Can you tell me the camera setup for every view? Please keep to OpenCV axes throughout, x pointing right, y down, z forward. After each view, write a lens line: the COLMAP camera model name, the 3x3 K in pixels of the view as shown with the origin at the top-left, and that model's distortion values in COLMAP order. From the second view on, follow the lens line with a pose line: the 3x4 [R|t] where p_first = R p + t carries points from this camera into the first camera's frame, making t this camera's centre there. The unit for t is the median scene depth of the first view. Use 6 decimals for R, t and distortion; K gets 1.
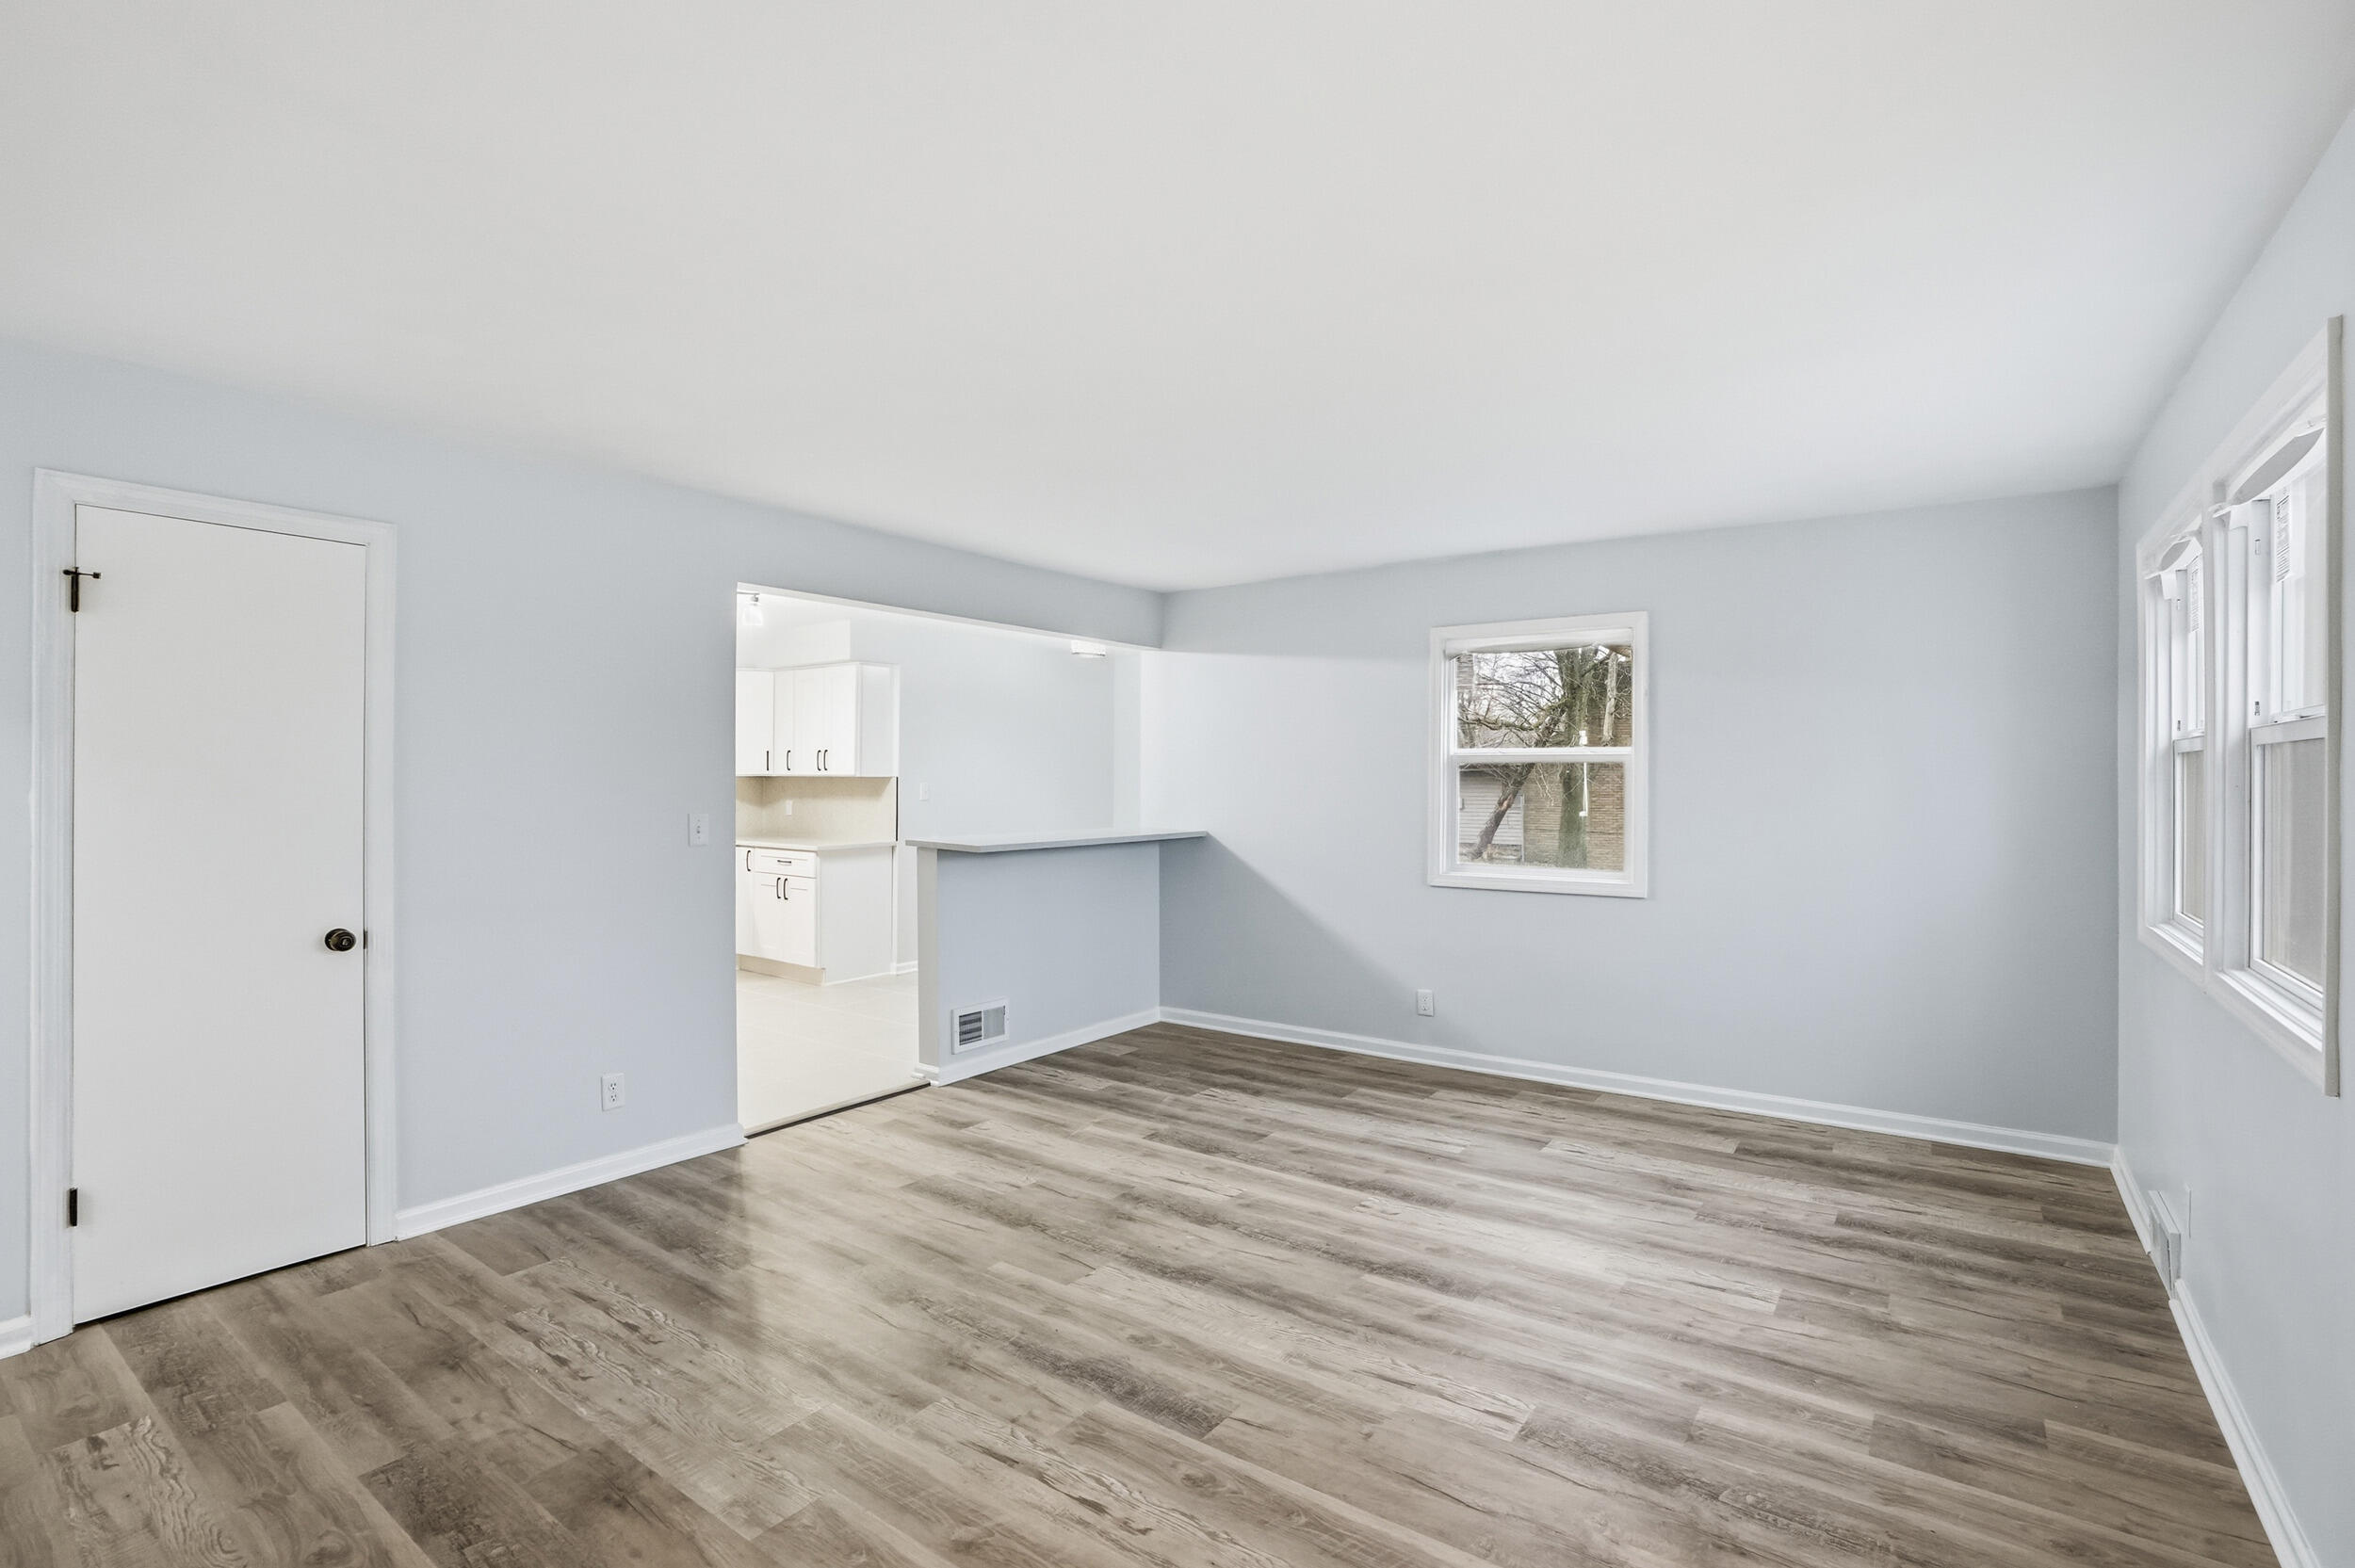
lens RADIAL K [[1104.6, 0, 1166.8], [0, 1104.6, 777.4], [0, 0, 1]] dist [-0.056483, 0.013570]
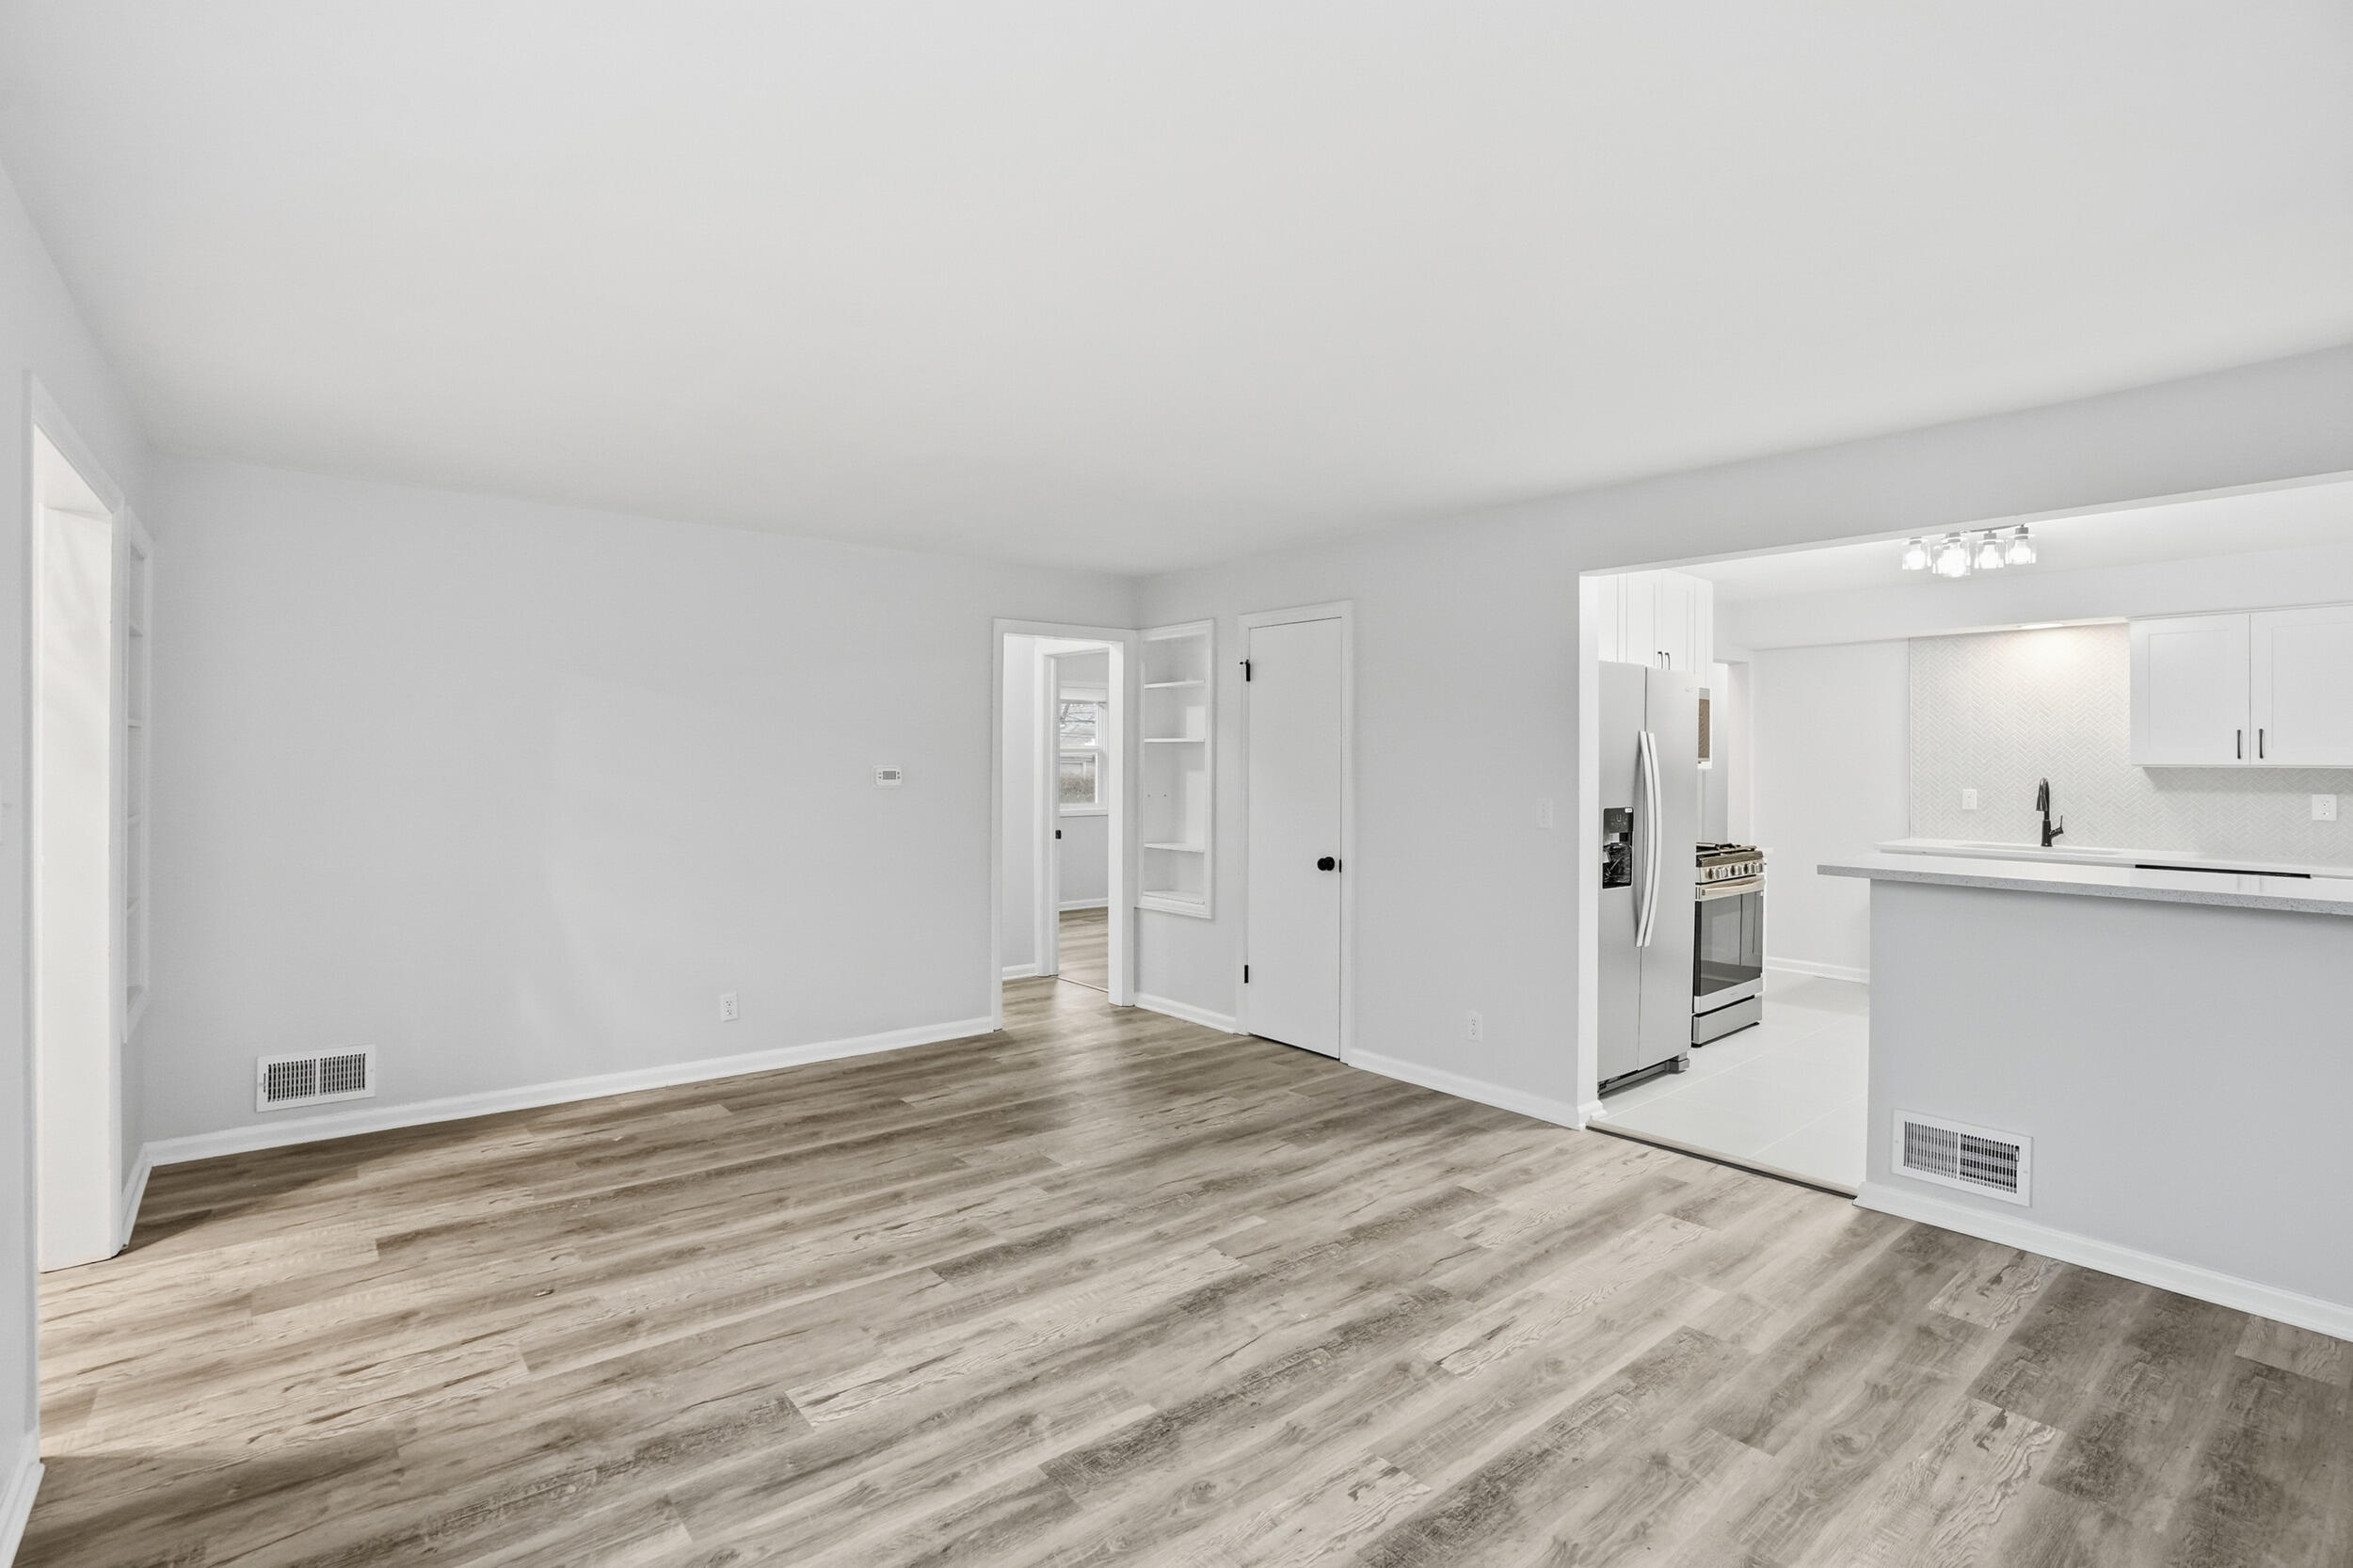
lens RADIAL K [[1103.8, 0, 1179.9], [0, 1103.8, 761.6], [0, 0, 1]] dist [-0.056483, 0.013570]
pose [[-0.243371, -0.003039, -0.969928, 0.817395], [-0.005088, 0.999985, -0.001857, -0.000667], [0.969920, 0.004483, -0.243383, 1.064970]]
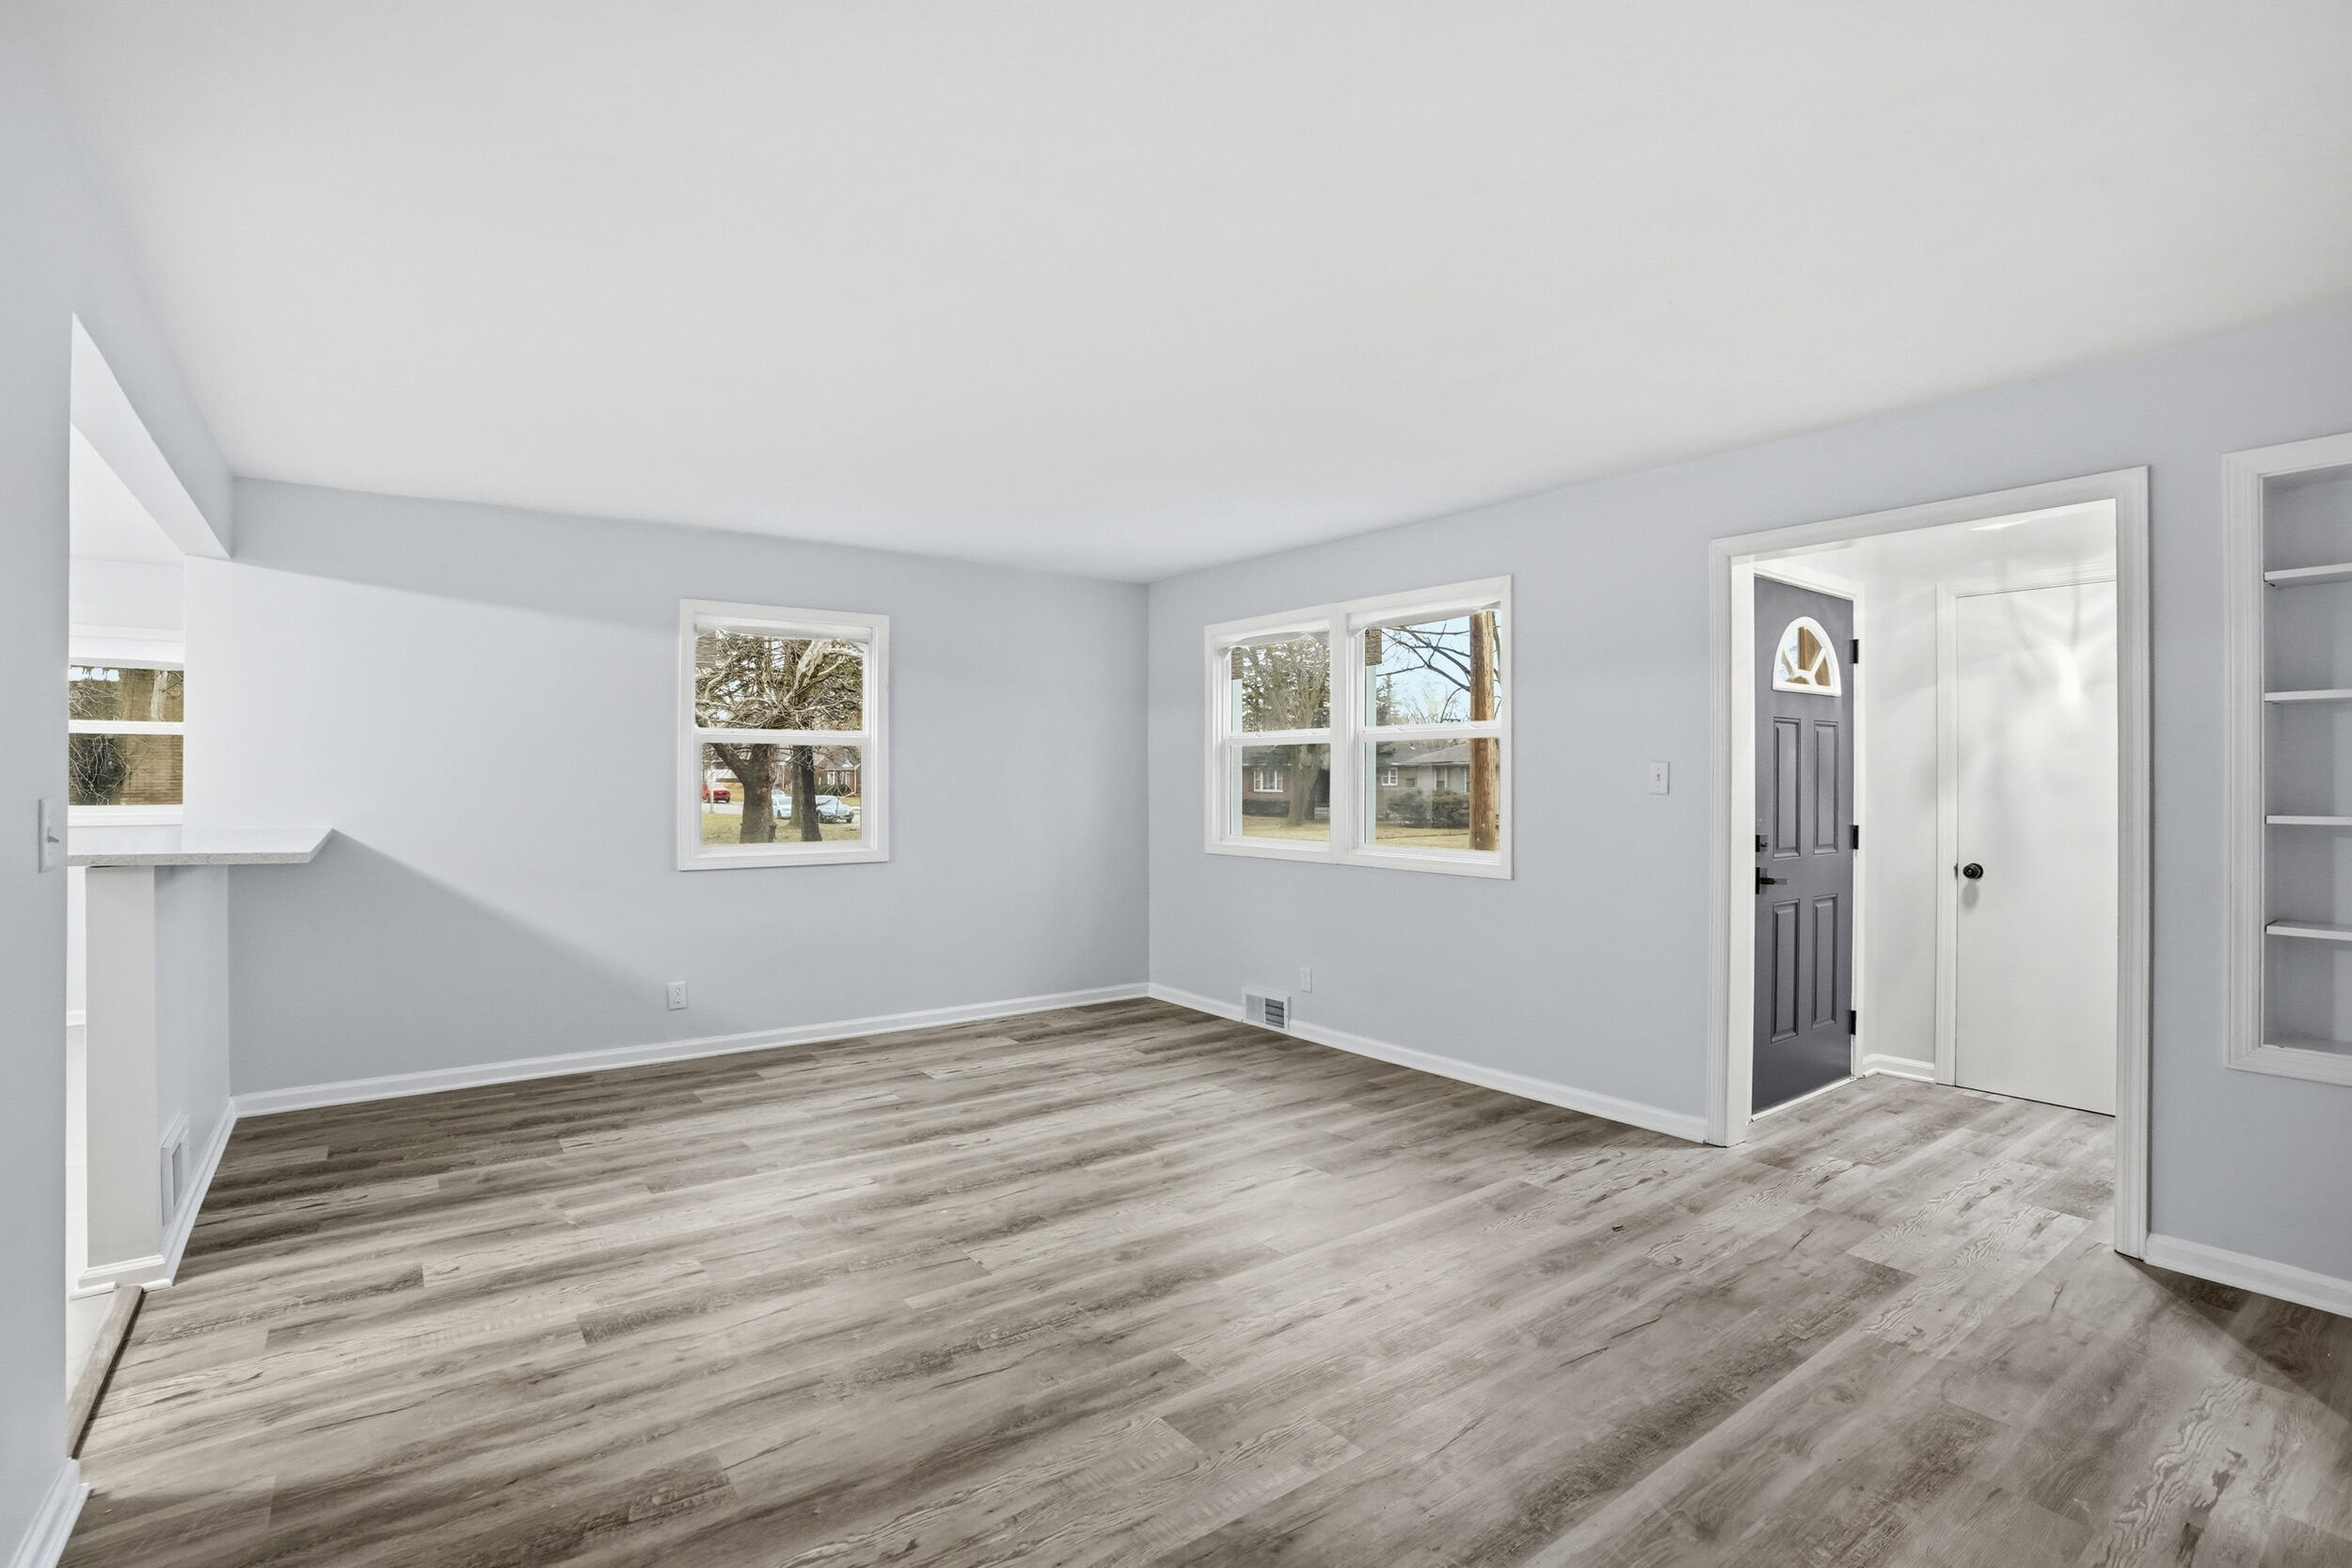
lens RADIAL K [[1103.2, 0, 1177.8], [0, 1103.2, 774.6], [0, 0, 1]] dist [-0.056483, 0.013570]
pose [[0.292513, 0.004356, 0.956252, -0.826760], [-0.002116, 0.999990, -0.003908, 0.027968], [-0.956259, -0.000881, 0.292519, 0.490929]]
